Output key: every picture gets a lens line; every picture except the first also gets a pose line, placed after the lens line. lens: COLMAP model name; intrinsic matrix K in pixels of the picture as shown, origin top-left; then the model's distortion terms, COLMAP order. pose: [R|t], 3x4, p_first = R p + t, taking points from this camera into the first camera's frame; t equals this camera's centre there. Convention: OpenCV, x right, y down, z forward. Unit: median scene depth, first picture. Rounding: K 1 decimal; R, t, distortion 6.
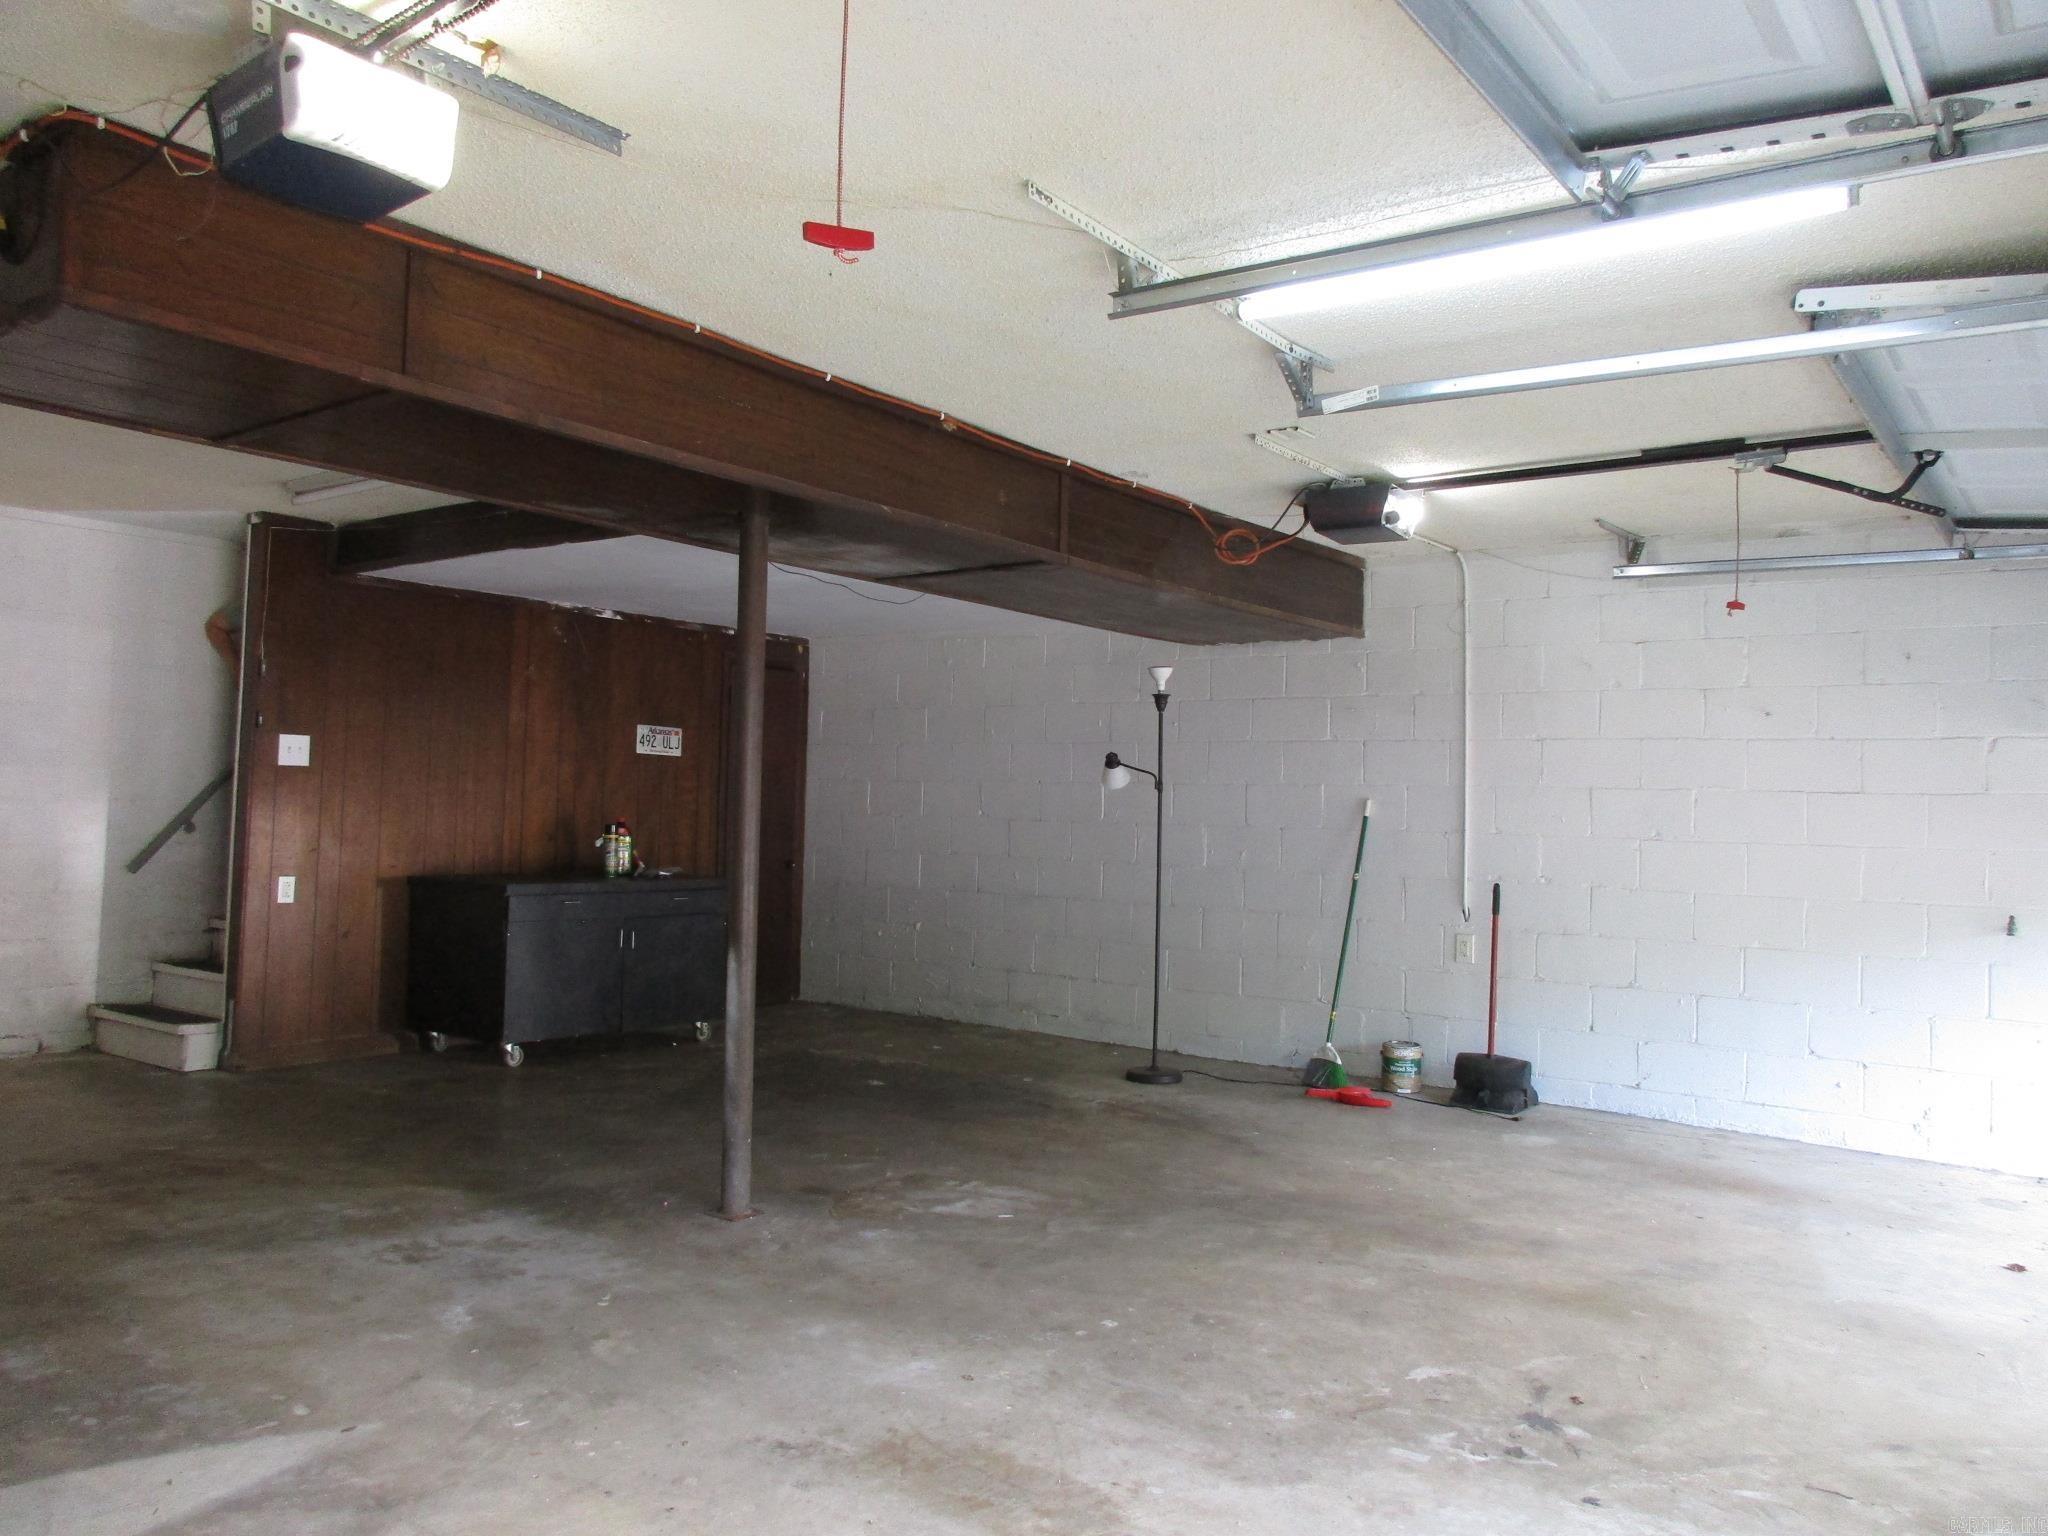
lens RADIAL K [[1507.5, 0, 1030.8], [0, 1507.5, 741.7], [0, 0, 1]] dist [-0.003686, -0.001340]
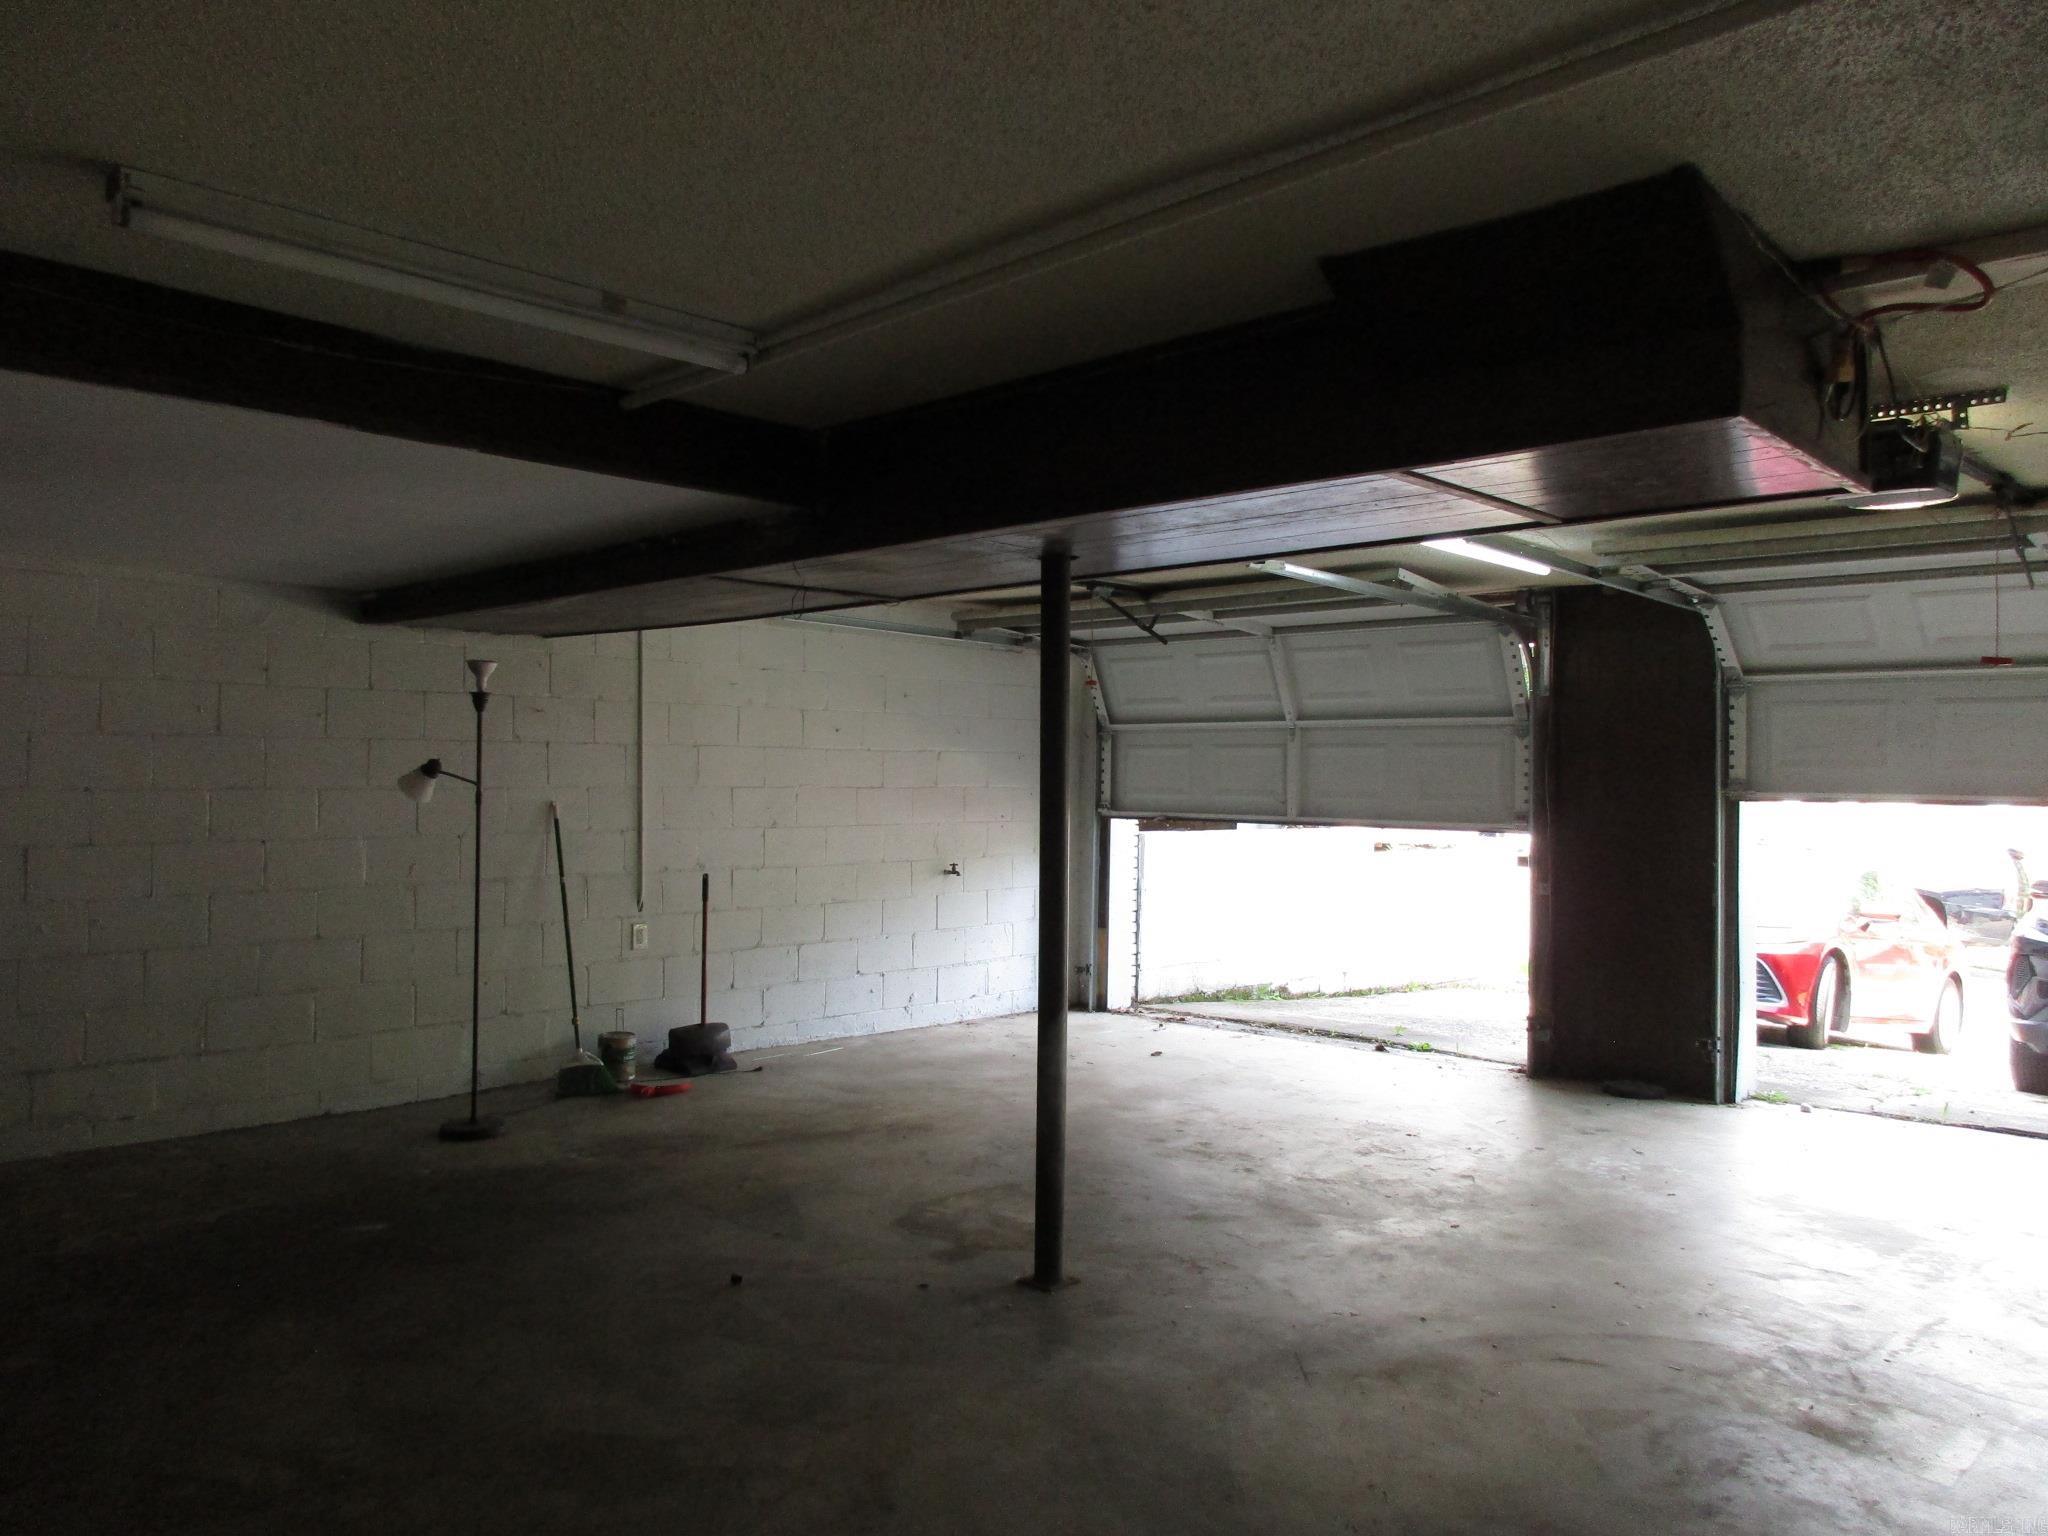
lens RADIAL K [[1507.5, 0, 1030.8], [0, 1507.5, 741.7], [0, 0, 1]] dist [-0.003686, -0.001340]
pose [[0.112267, -0.006971, 0.993654, -0.776388], [-0.054782, 0.998411, 0.013194, -0.033349], [-0.992167, -0.055915, 0.111707, 0.619692]]
